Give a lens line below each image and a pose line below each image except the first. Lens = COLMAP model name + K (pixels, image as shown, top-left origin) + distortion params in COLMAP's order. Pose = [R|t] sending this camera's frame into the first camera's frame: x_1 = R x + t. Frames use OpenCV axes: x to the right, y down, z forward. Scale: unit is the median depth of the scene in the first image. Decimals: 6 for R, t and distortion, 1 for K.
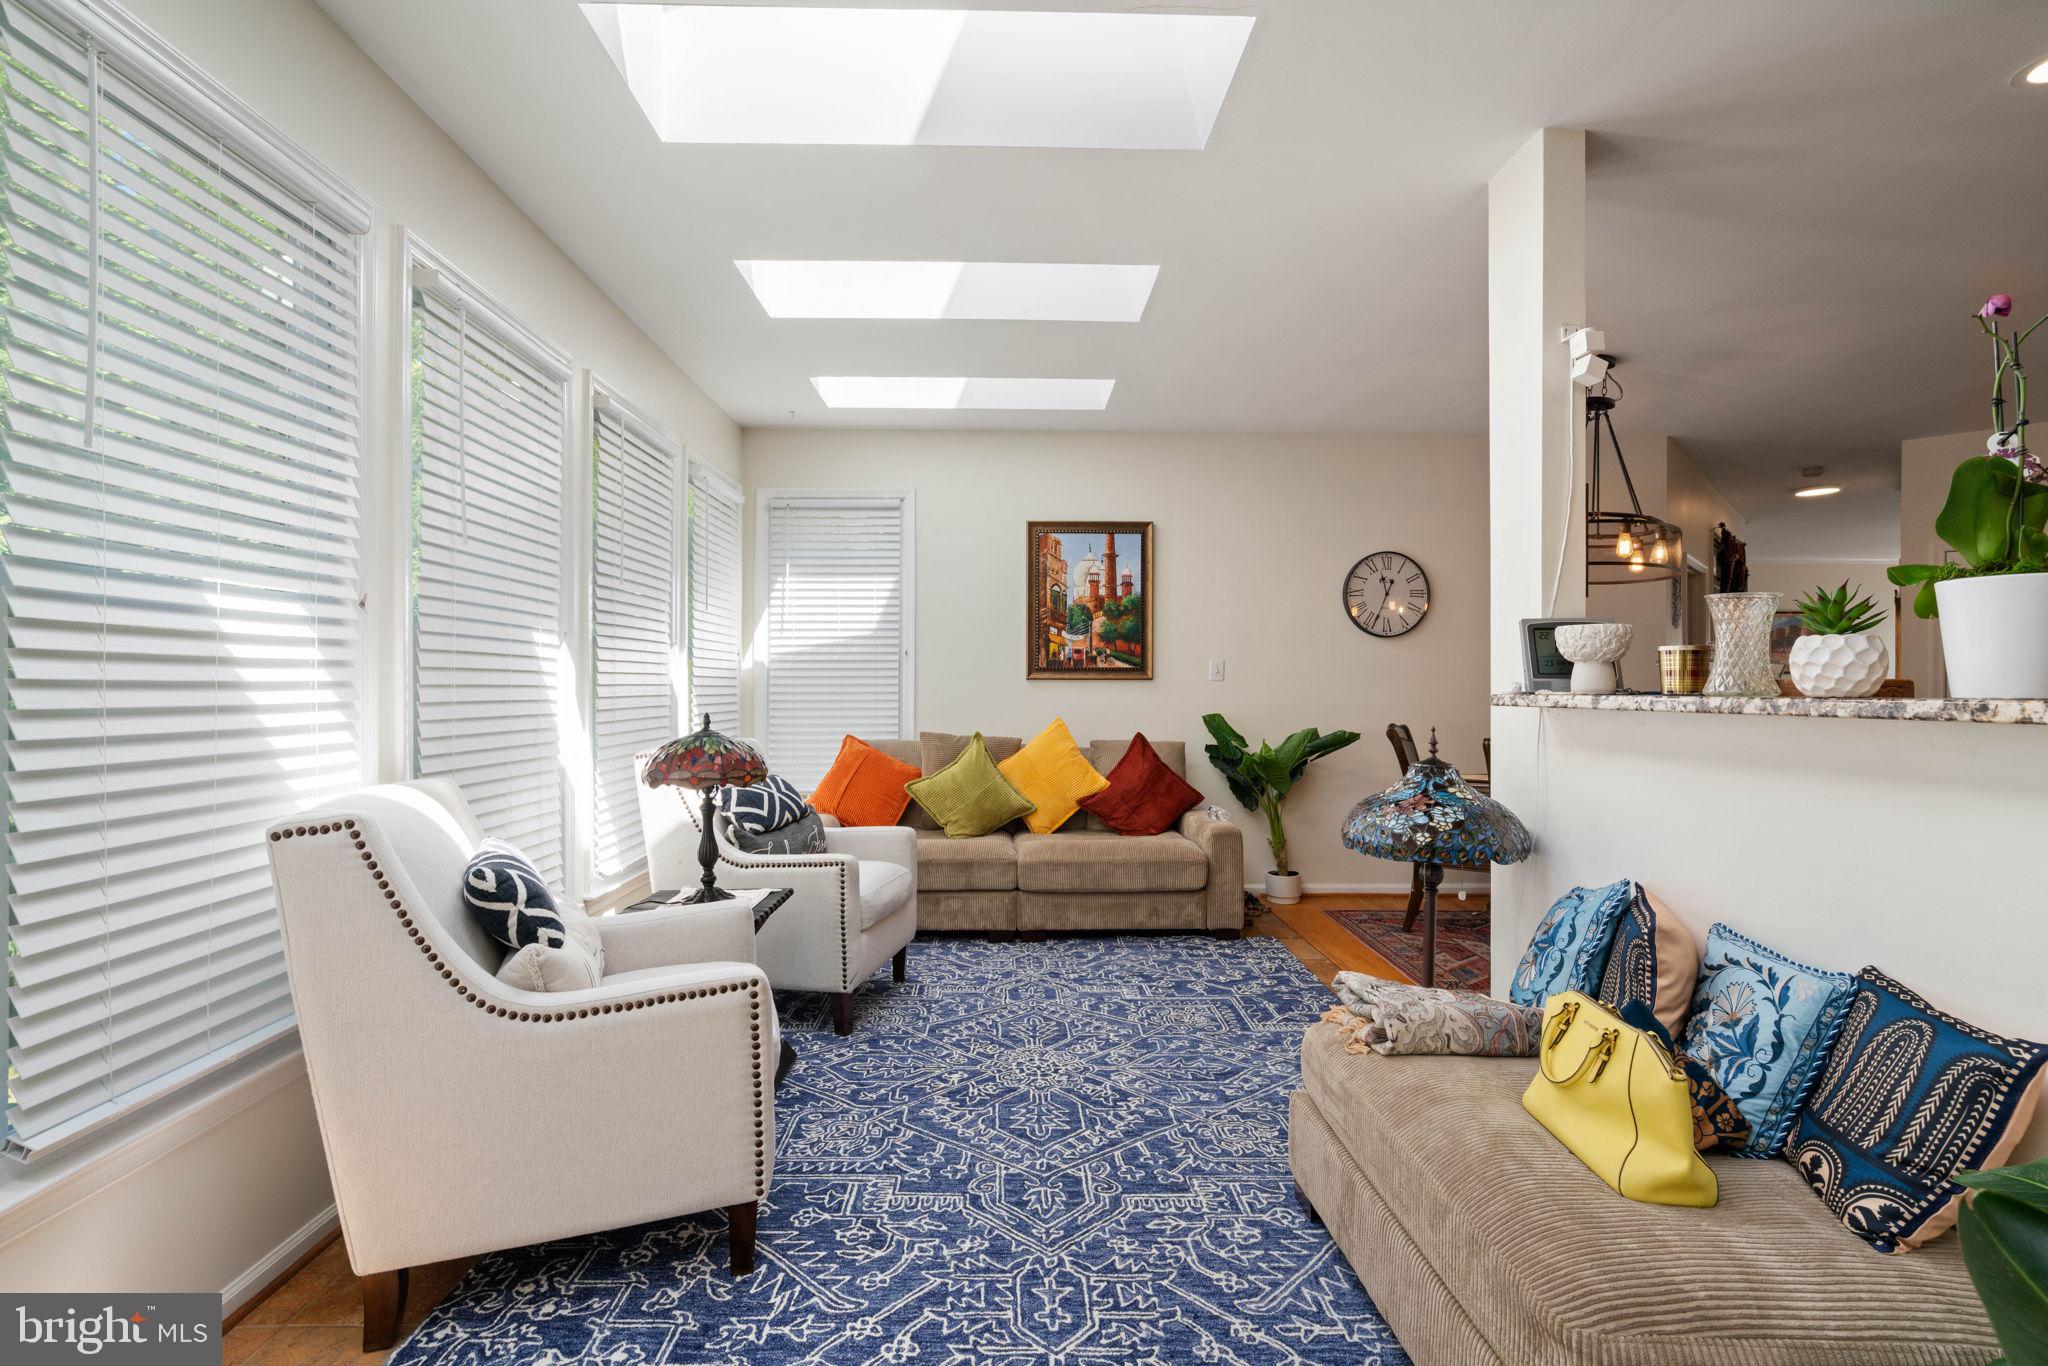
lens RADIAL K [[939.0, 0, 1022.8], [0, 939.0, 684.2], [0, 0, 1]] dist [-0.003415, -0.000193]
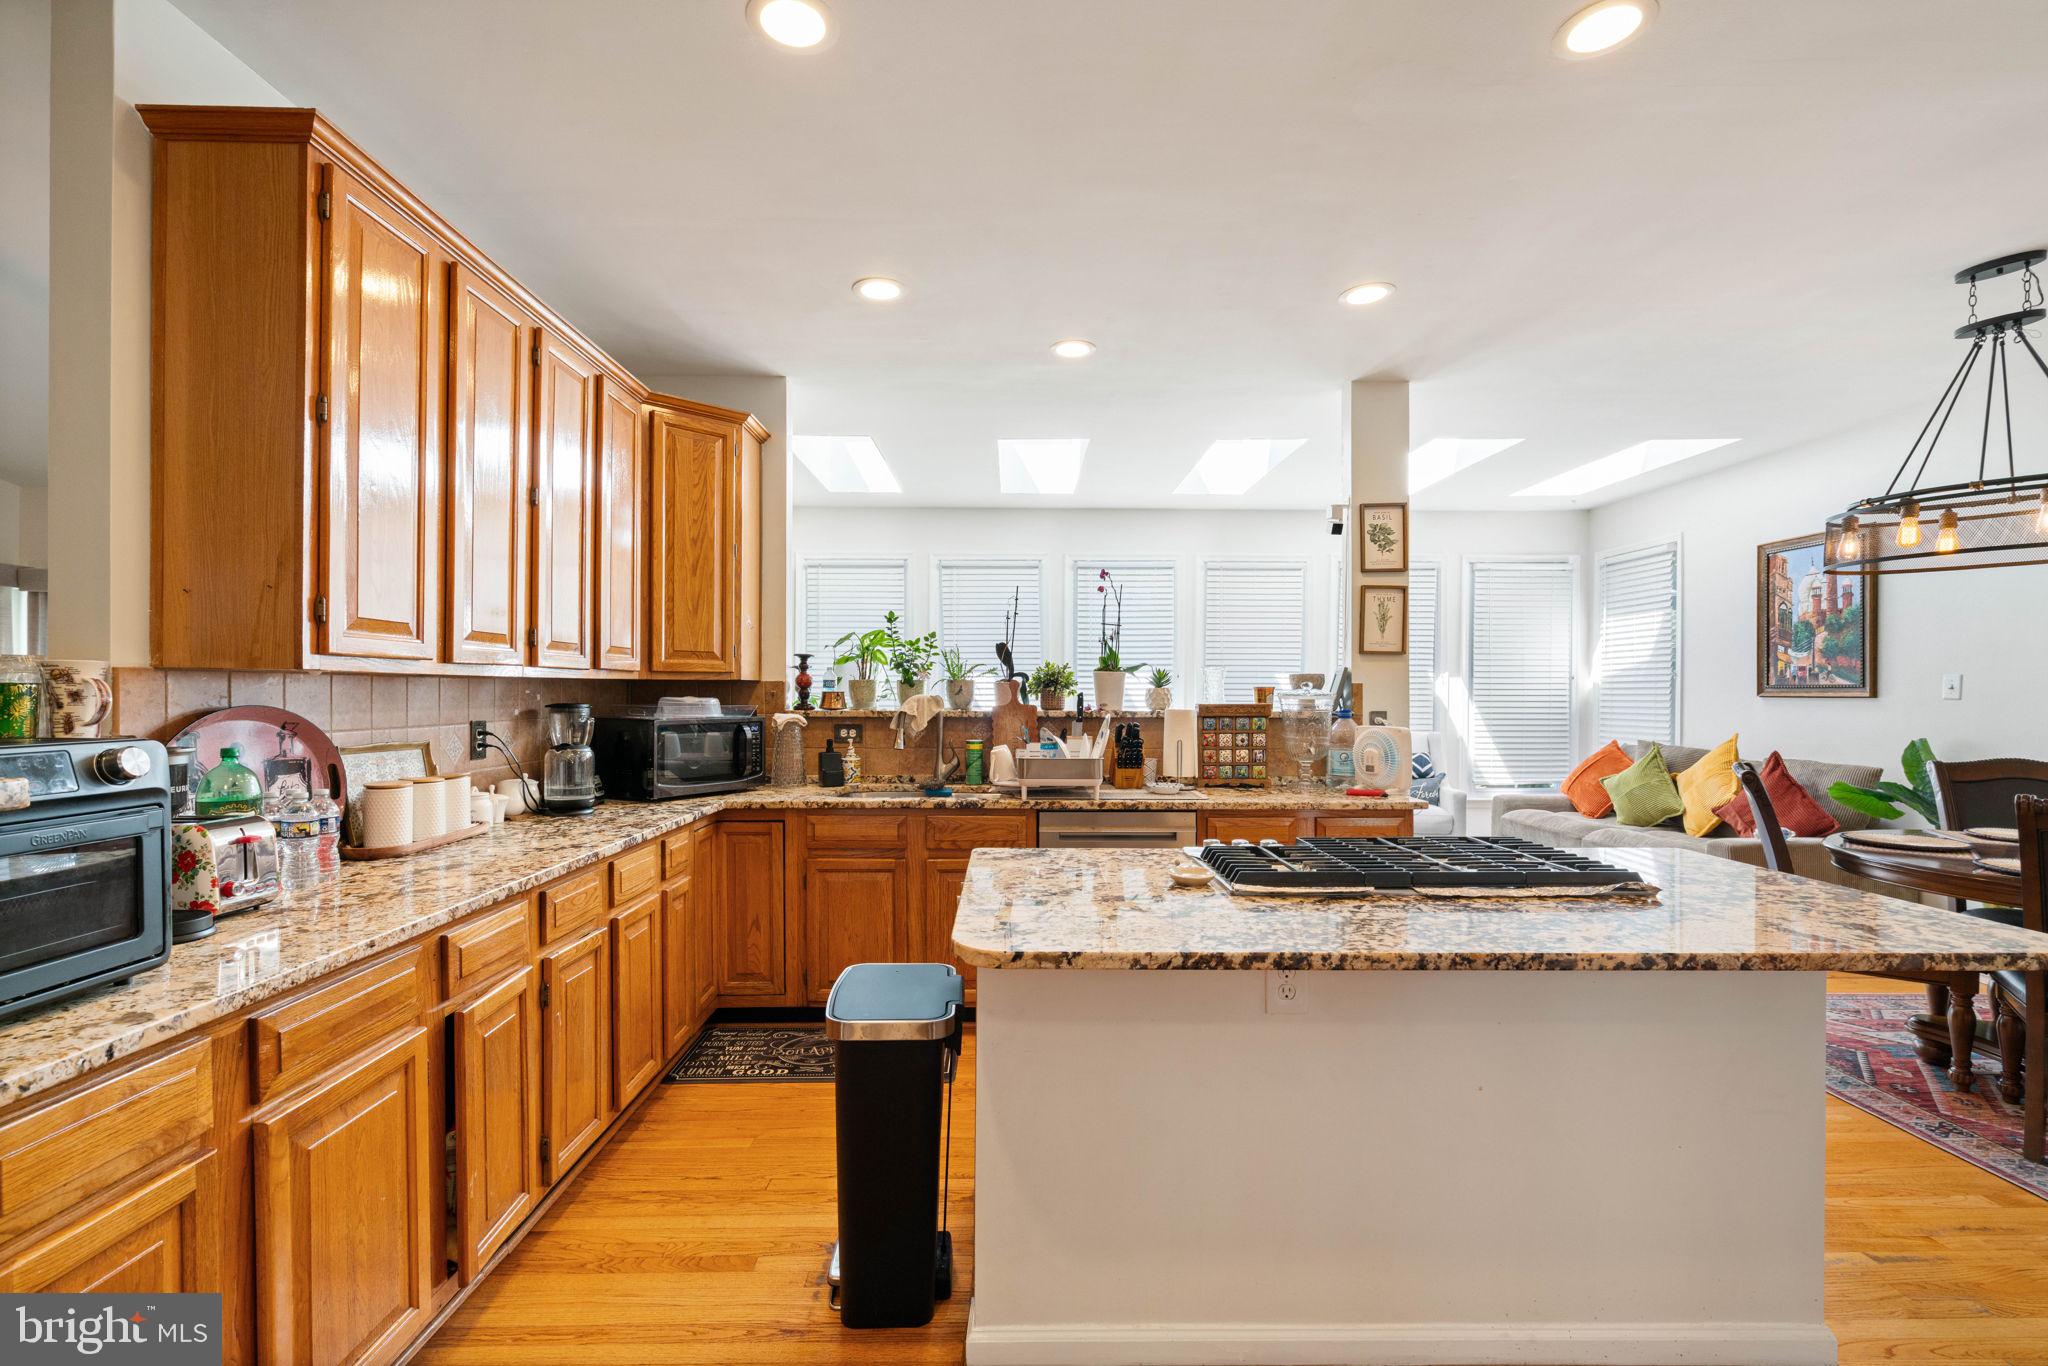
lens RADIAL K [[939.0, 0, 1021.3], [0, 939.0, 688.6], [0, 0, 1]] dist [-0.003415, -0.000193]
pose [[0.004662, -0.009019, -0.999948, 1.035176], [0.003166, 0.999954, -0.009004, -0.007965], [0.999984, -0.003124, 0.004690, 0.177642]]
